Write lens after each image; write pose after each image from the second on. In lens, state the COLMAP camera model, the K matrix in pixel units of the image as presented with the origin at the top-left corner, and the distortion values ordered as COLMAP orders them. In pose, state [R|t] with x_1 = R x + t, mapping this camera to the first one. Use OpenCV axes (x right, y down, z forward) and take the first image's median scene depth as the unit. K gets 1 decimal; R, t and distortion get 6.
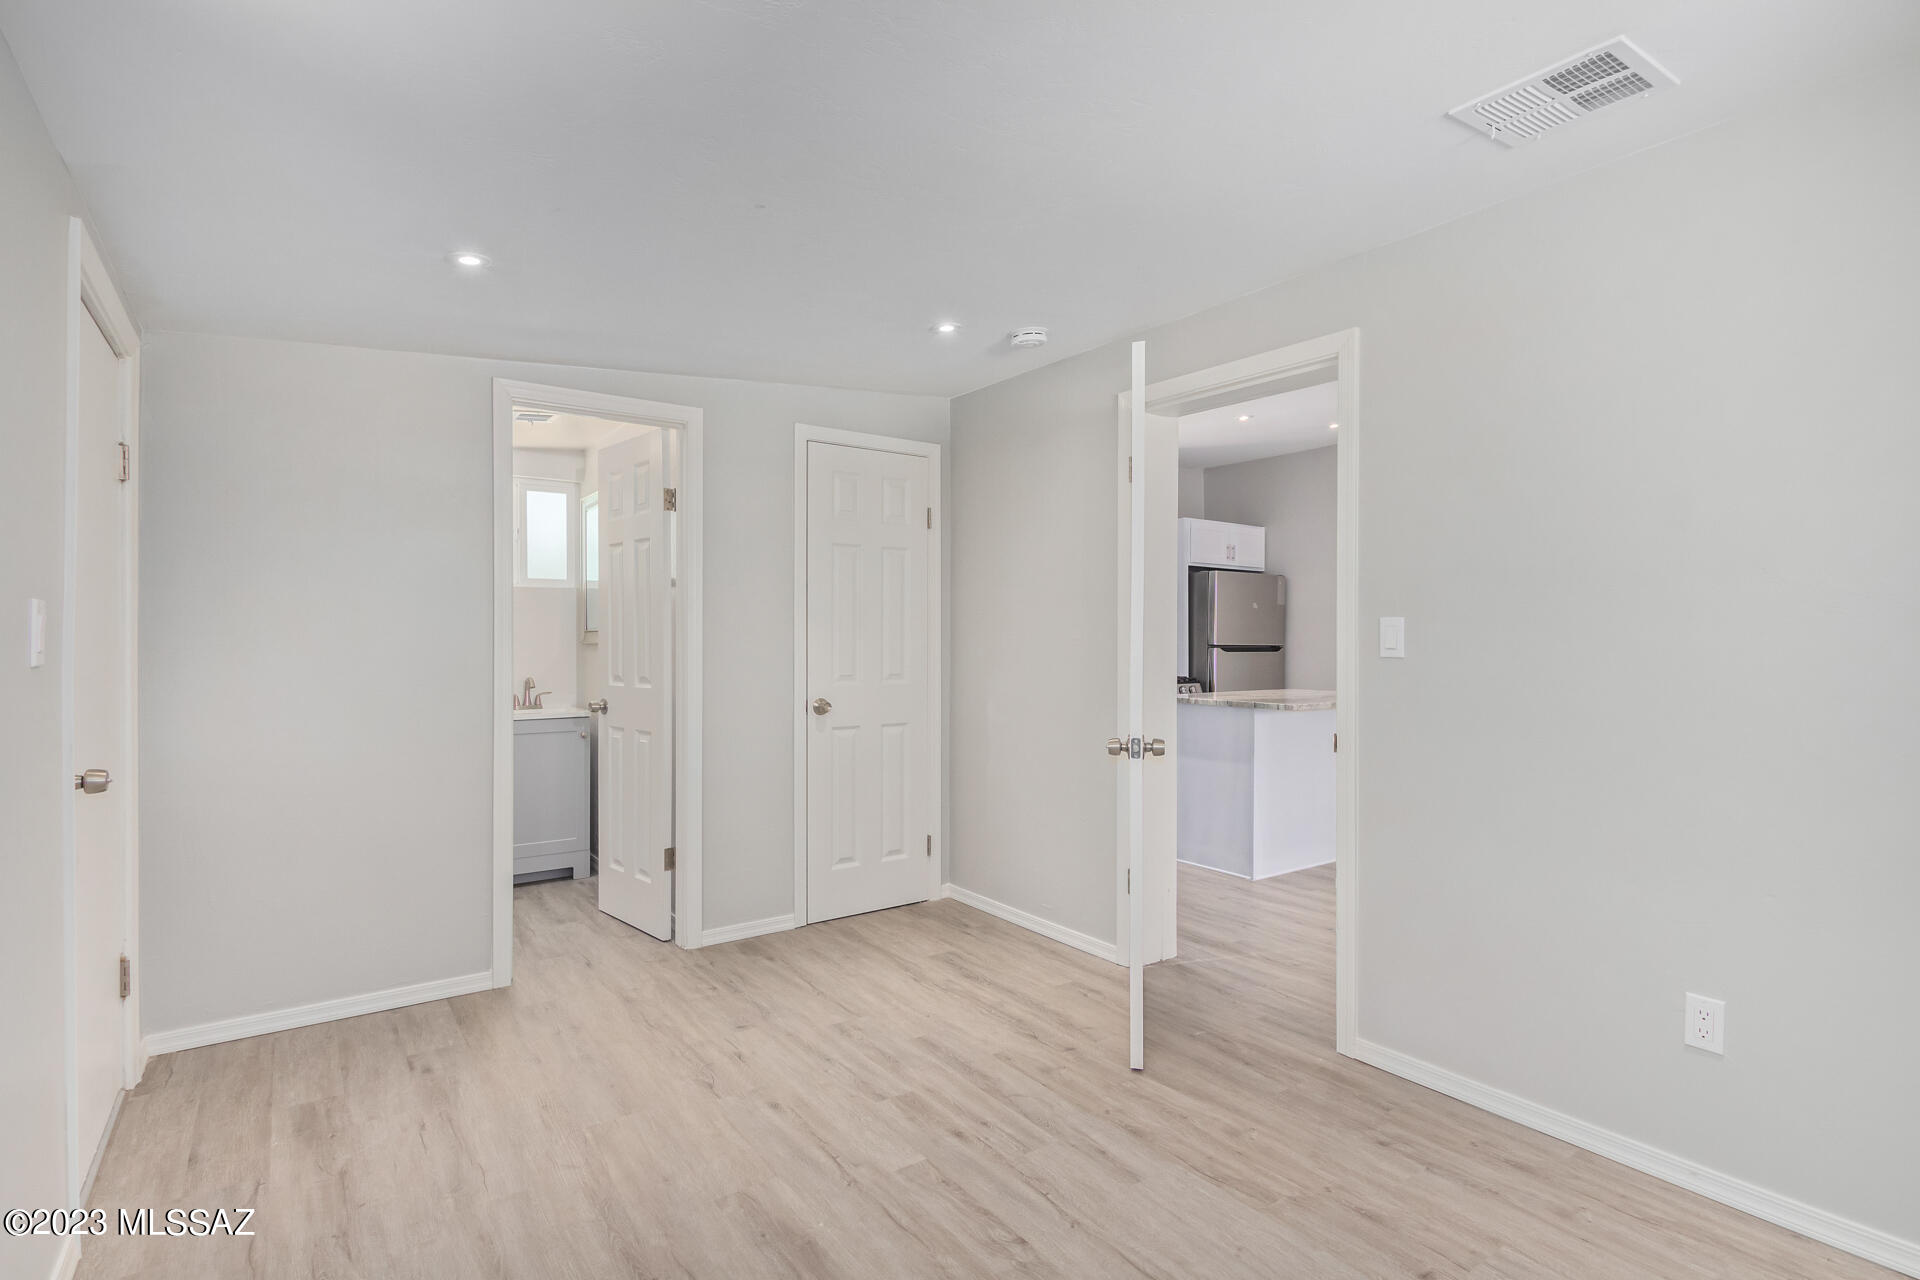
lens RADIAL K [[928.9, 0, 971.1], [0, 928.9, 638.5], [0, 0, 1]] dist [0.017266, -0.008889]
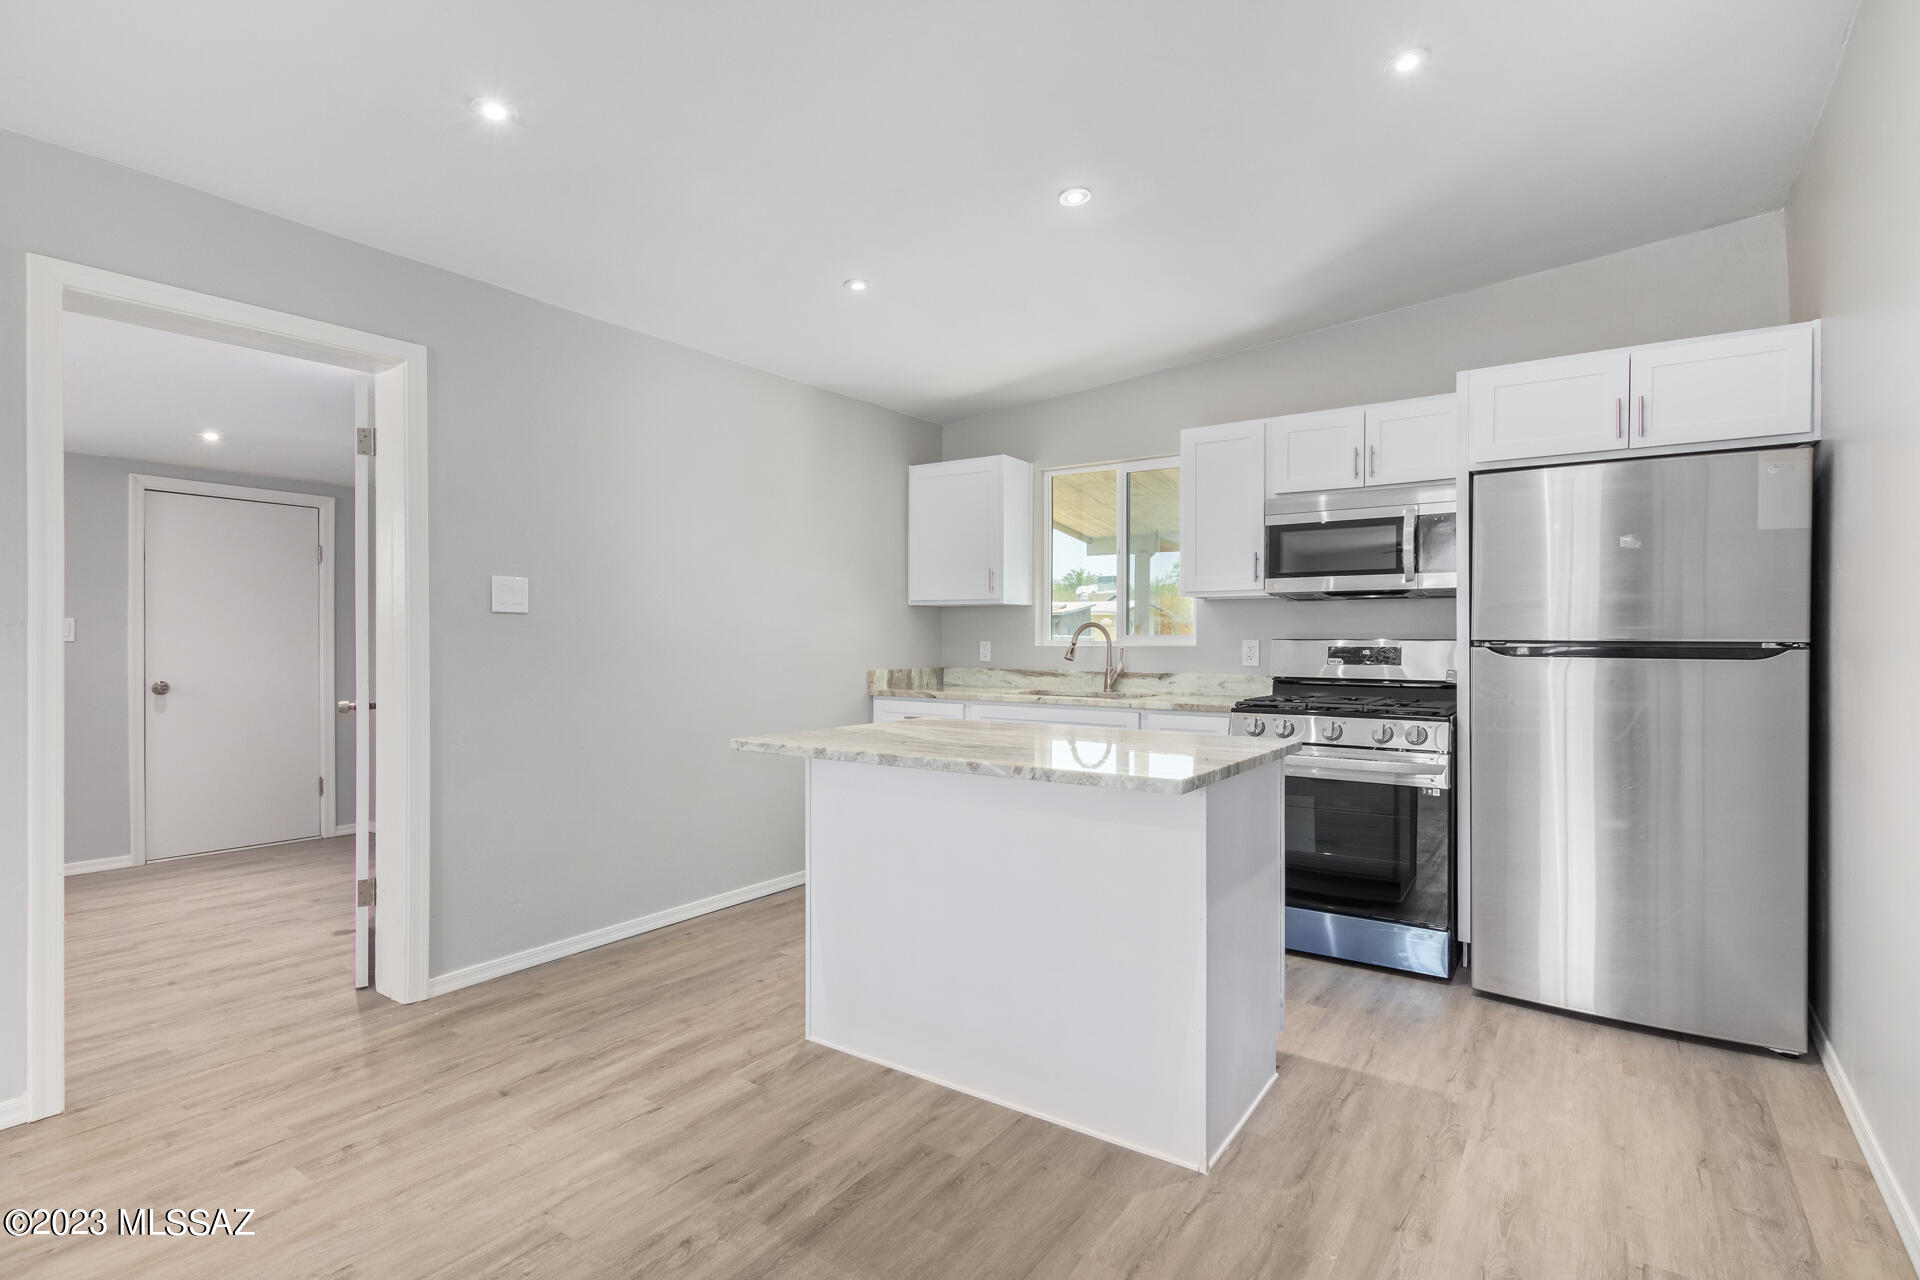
lens RADIAL K [[928.9, 0, 972.2], [0, 928.9, 640.6], [0, 0, 1]] dist [0.017266, -0.008889]
pose [[0.314911, -0.010793, -0.949060, 0.602343], [0.009388, 0.999922, -0.008256, 0.007741], [0.949075, -0.006309, 0.314988, 0.612060]]
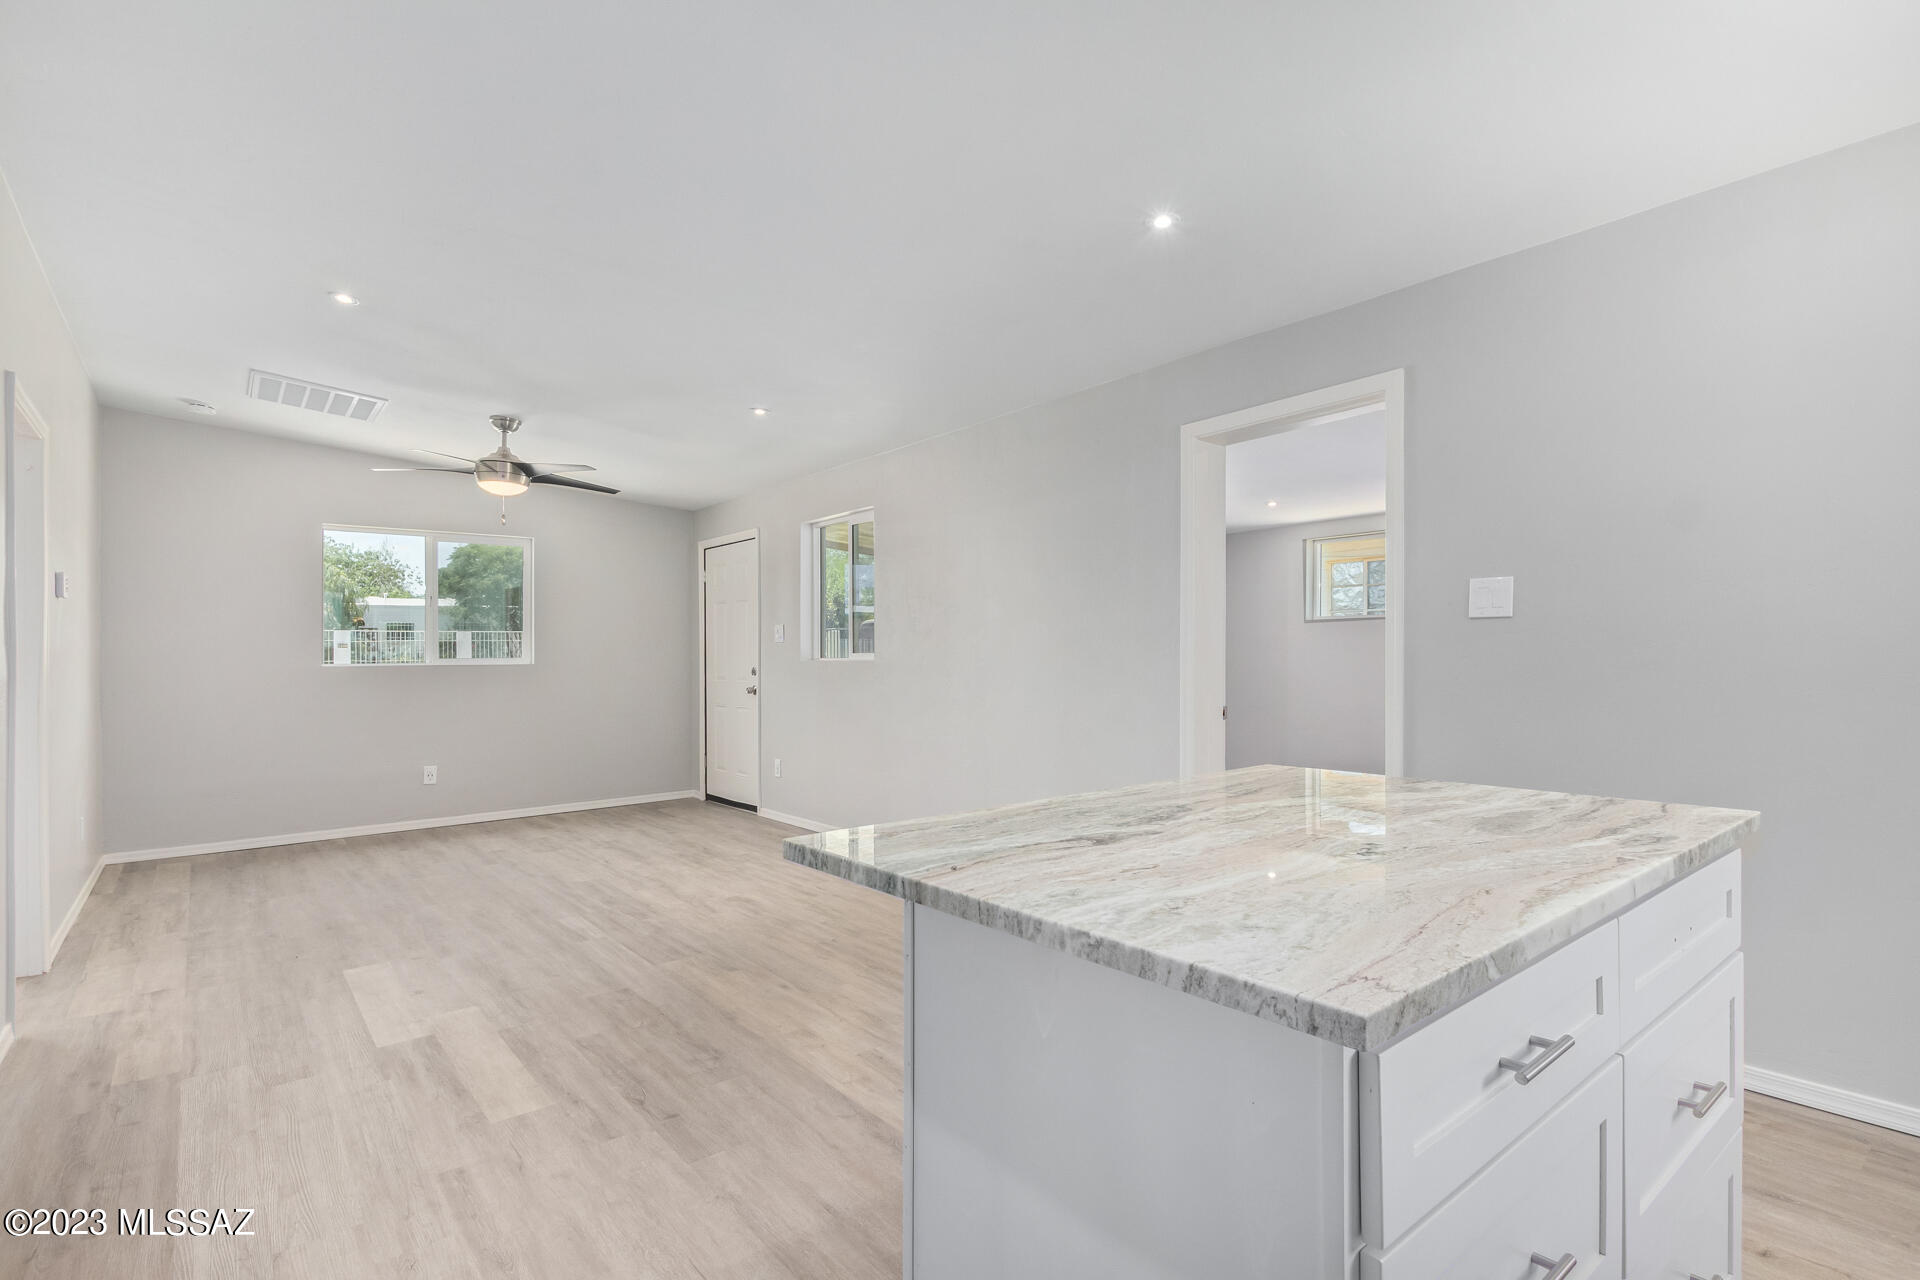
lens RADIAL K [[928.9, 0, 954.9], [0, 928.9, 649.1], [0, 0, 1]] dist [0.017266, -0.008889]
pose [[-0.999704, -0.000431, -0.024326, 0.340831], [-0.000094, 0.999904, -0.013830, 0.007804], [0.024330, -0.013824, -0.999608, 0.949820]]
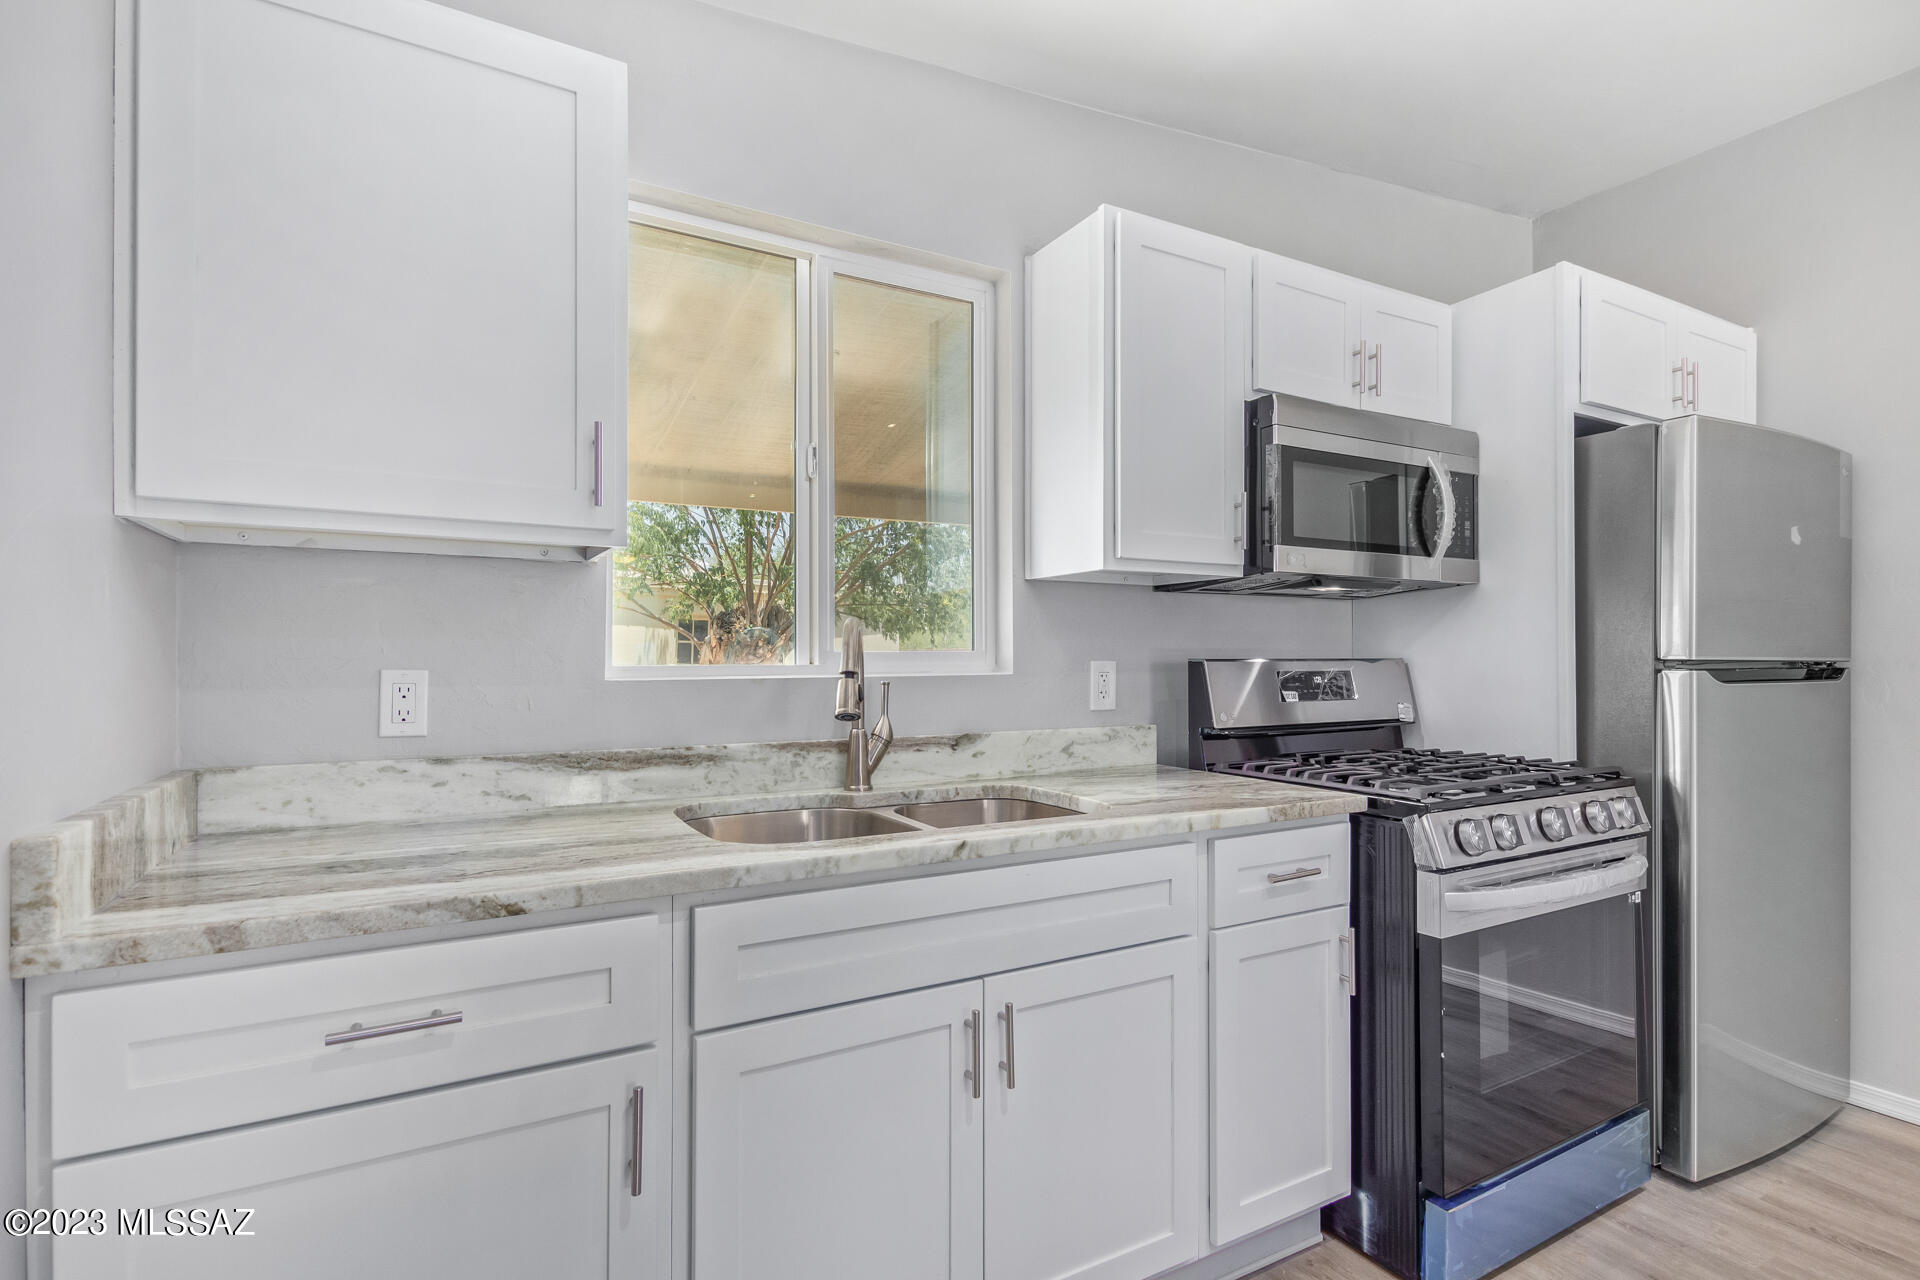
lens RADIAL K [[928.9, 0, 957.3], [0, 928.9, 645.5], [0, 0, 1]] dist [0.017266, -0.008889]
pose [[0.989700, -0.015057, -0.142359, 0.068535], [0.014370, 0.999880, -0.005854, -0.000208], [0.142430, 0.003748, 0.989798, 0.650558]]
